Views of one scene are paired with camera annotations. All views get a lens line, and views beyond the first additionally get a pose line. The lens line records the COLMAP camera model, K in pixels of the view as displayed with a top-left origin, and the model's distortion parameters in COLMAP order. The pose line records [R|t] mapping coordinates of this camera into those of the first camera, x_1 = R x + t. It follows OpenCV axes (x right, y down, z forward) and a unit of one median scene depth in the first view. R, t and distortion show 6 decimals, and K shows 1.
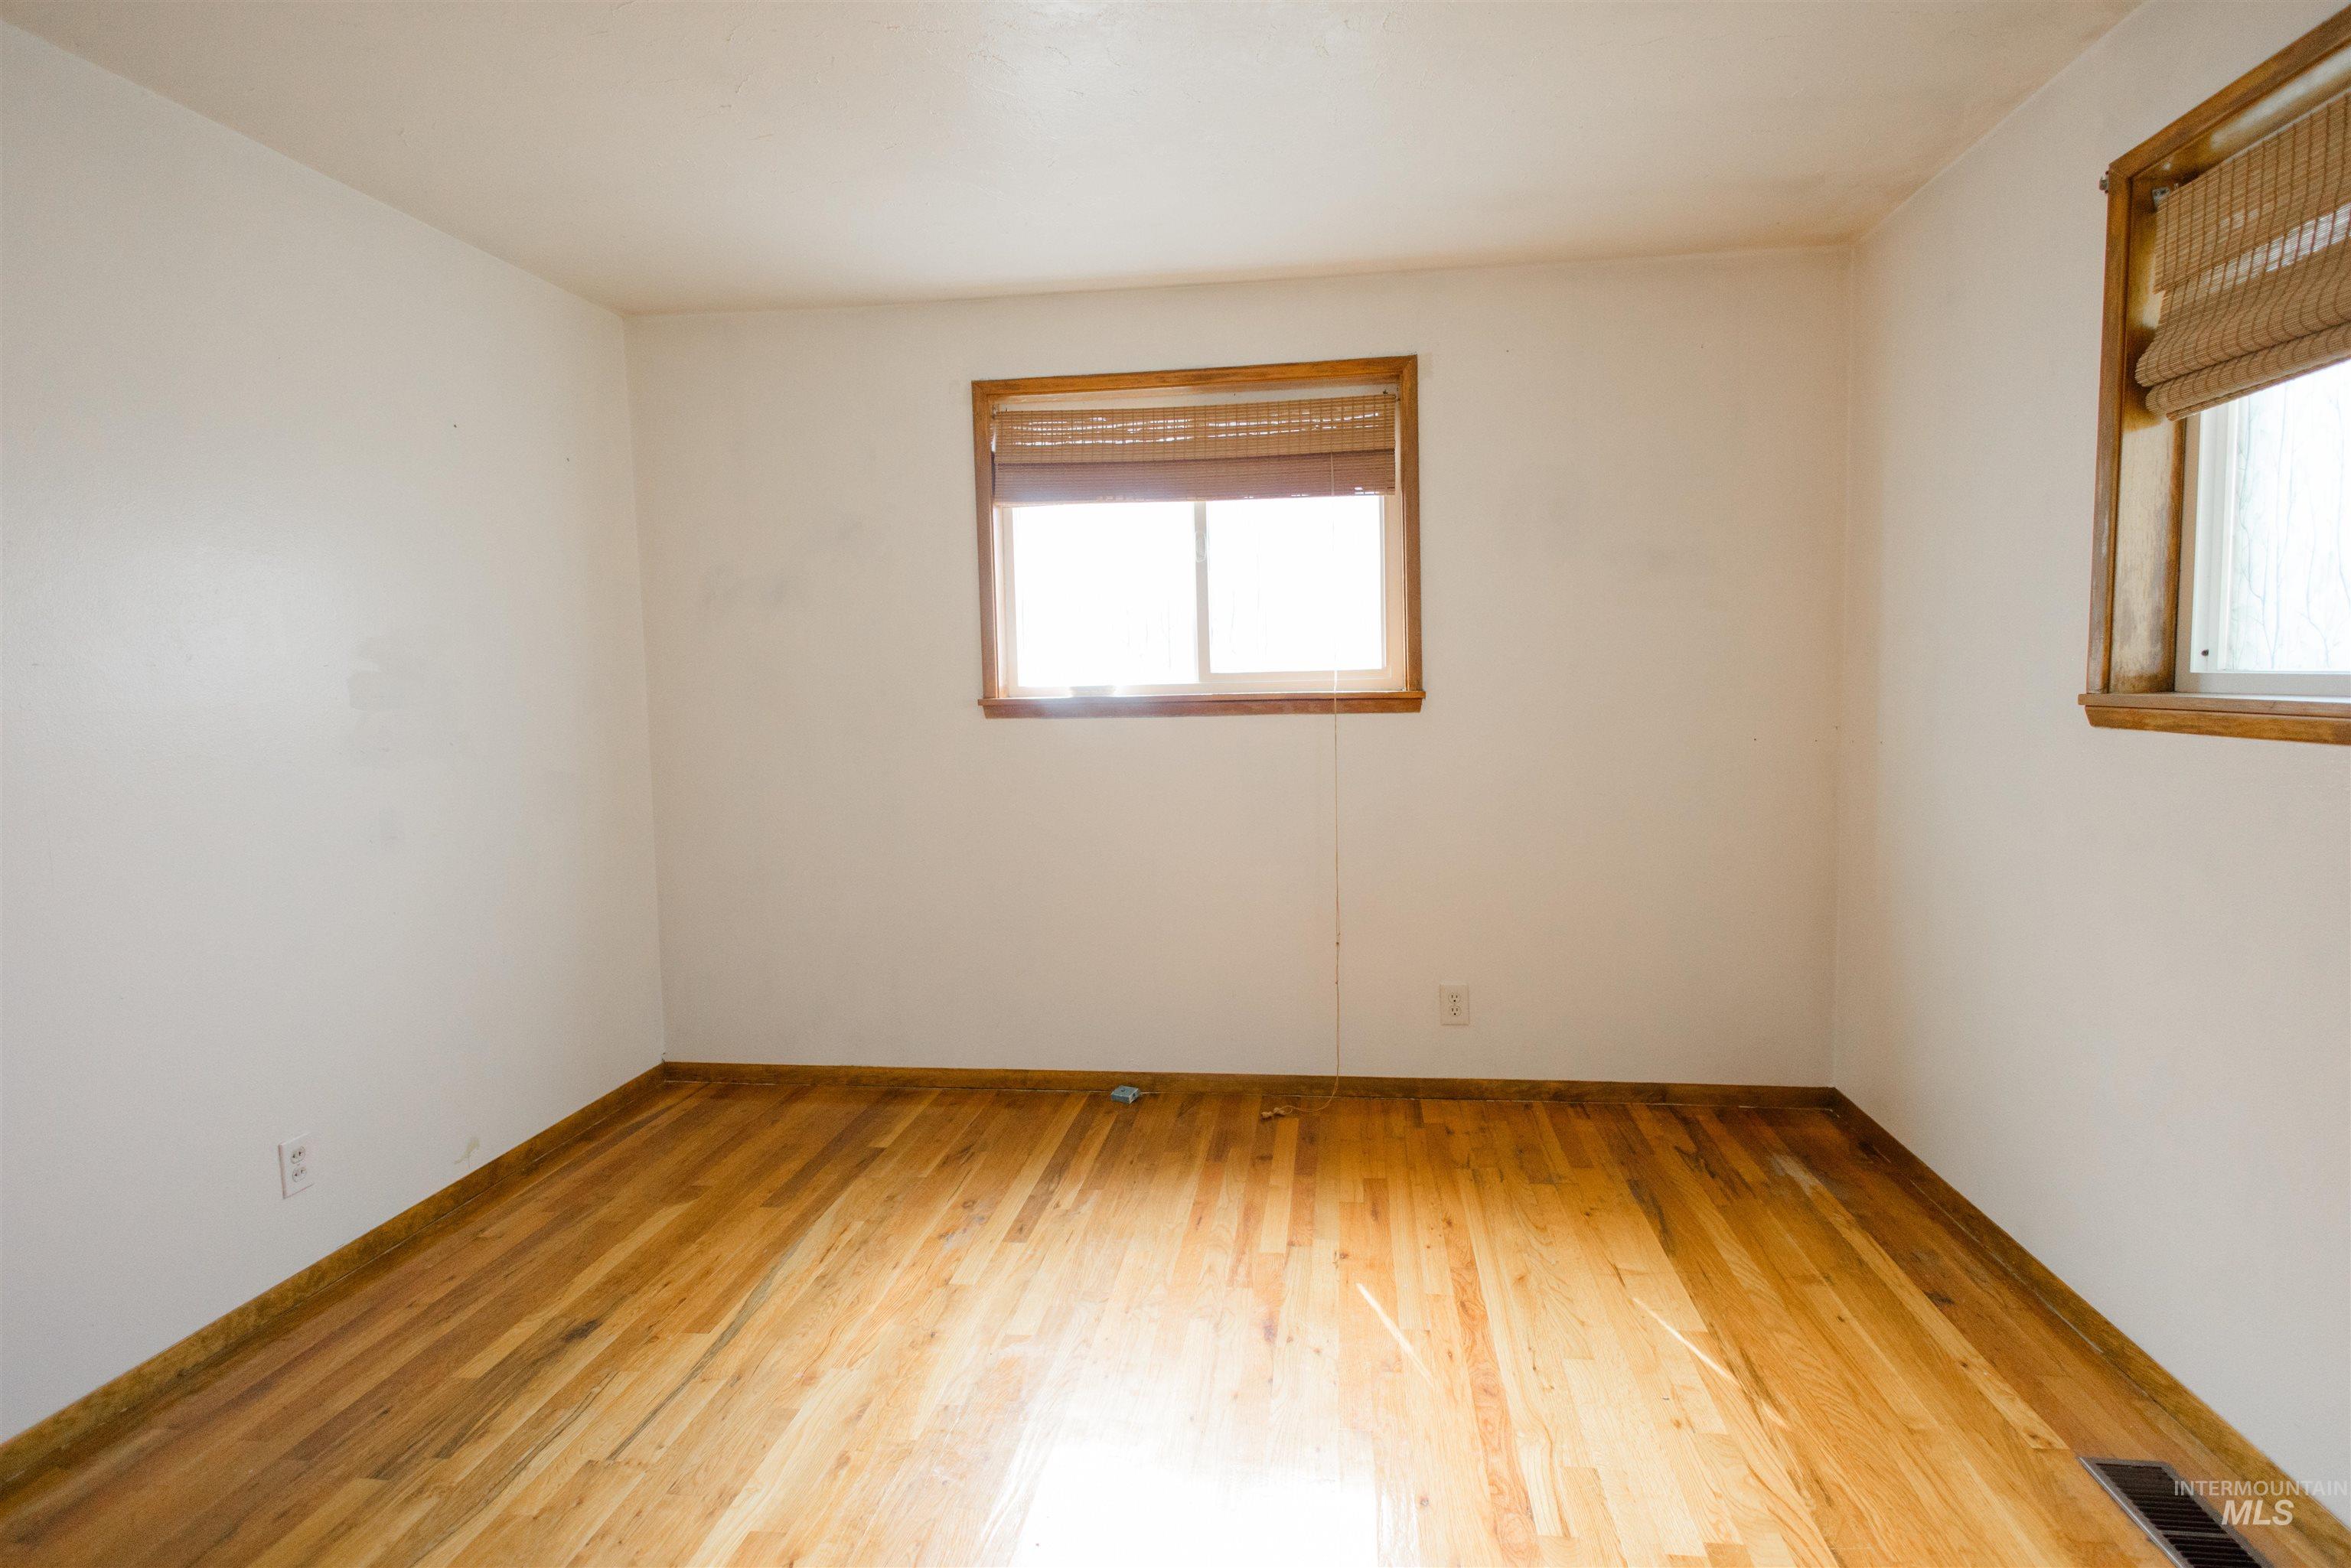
lens RADIAL K [[1161.1, 0, 1184.2], [0, 1161.1, 767.9], [0, 0, 1]] dist [0.006952, -0.000455]
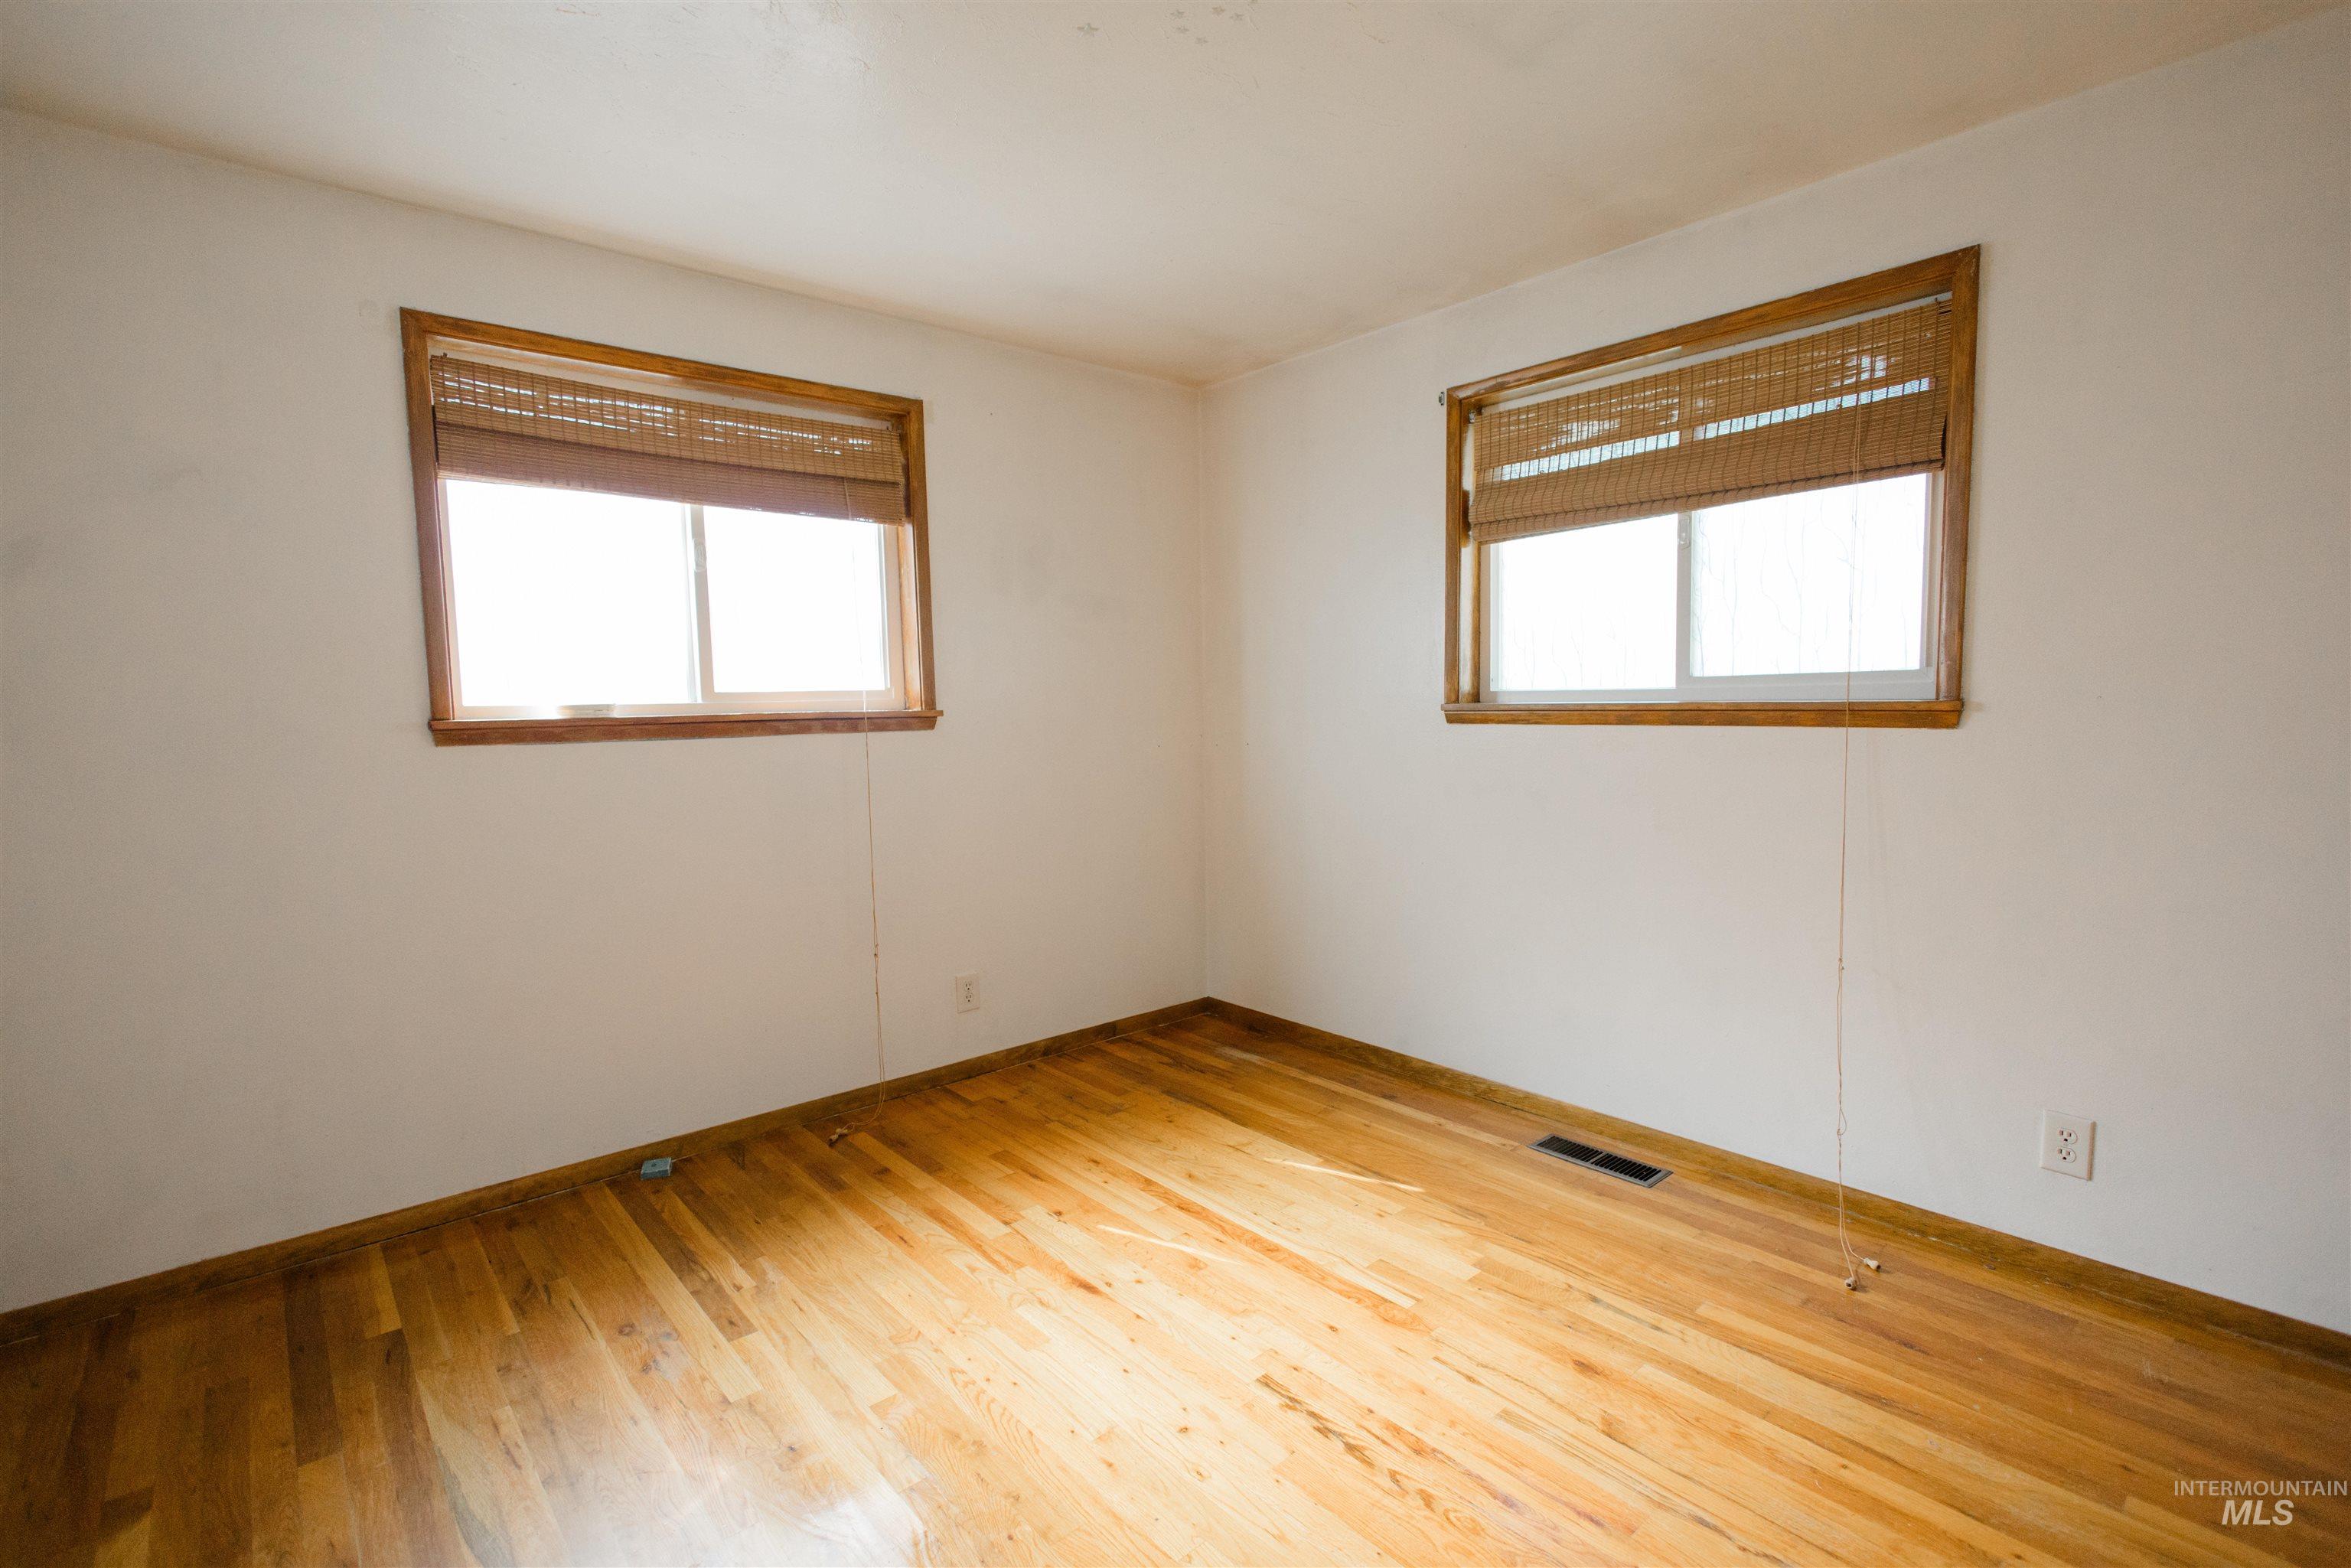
lens RADIAL K [[1065.2, 0, 1165.0], [0, 1065.2, 787.8], [0, 0, 1]] dist [0.007041, -0.004553]
pose [[0.678396, -0.053151, 0.732772, -0.414214], [0.061979, 0.997965, 0.015007, 0.005308], [-0.732078, 0.035235, 0.680309, 0.177326]]
